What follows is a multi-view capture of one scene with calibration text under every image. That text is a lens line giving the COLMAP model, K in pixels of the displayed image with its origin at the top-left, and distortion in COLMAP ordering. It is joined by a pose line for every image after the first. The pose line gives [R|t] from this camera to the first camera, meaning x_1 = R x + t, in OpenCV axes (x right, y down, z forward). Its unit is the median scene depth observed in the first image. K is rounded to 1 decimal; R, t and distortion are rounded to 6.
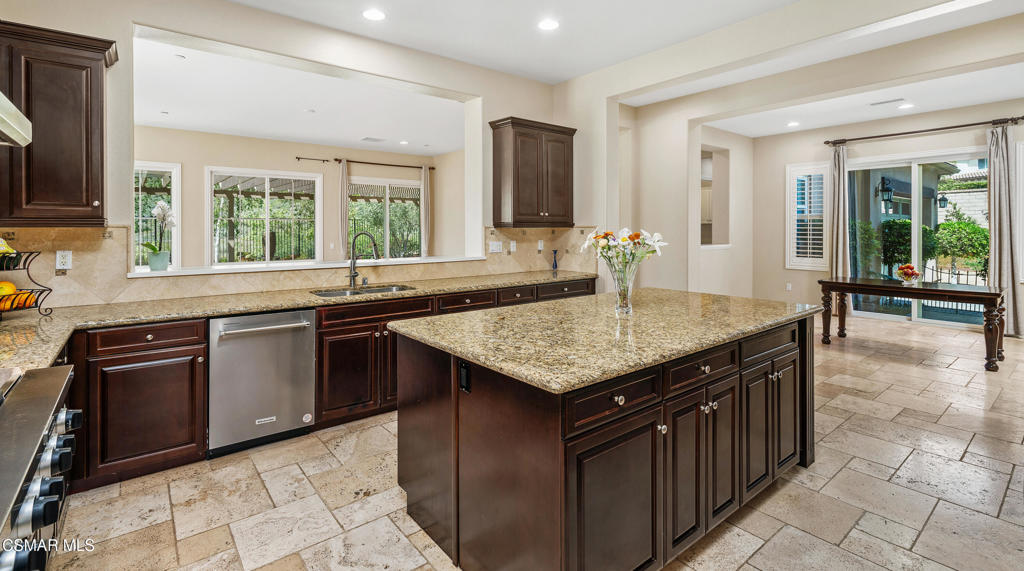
lens RADIAL K [[468.2, 0, 501.3], [0, 468.2, 231.2], [0, 0, 1]] dist [-0.000513, -0.000216]
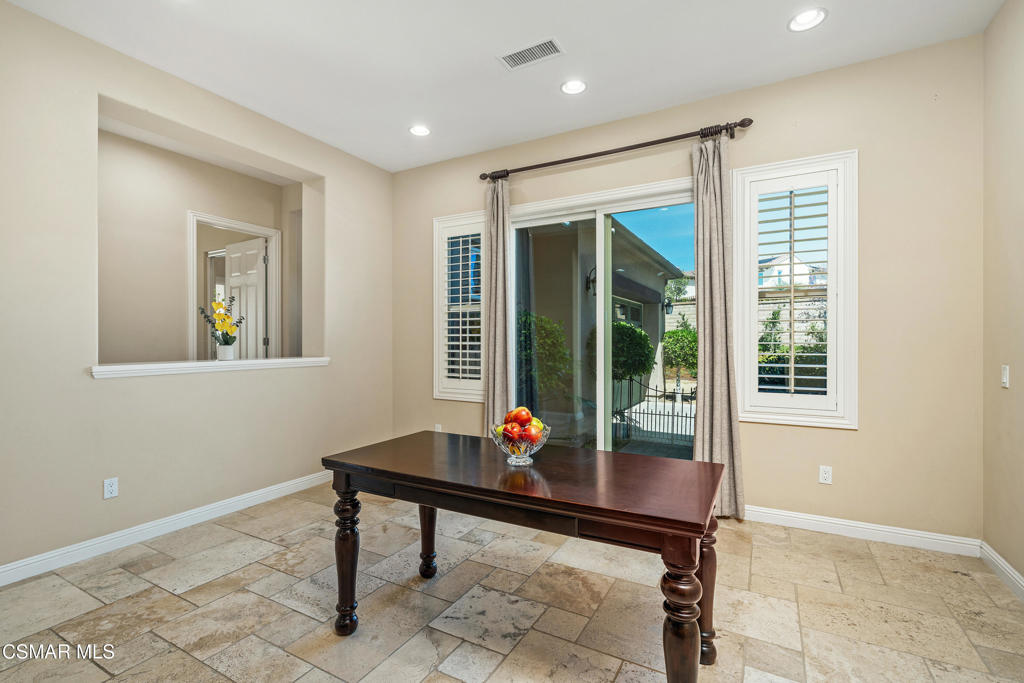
lens RADIAL K [[468.6, 0, 510.4], [0, 468.6, 342.1], [0, 0, 1]] dist [0.000422, -0.000078]
pose [[0.920802, 0.000105, 0.390030, 0.554989], [0.001968, 0.999986, -0.004915, 0.016019], [-0.390025, 0.005293, 0.920789, 0.512236]]
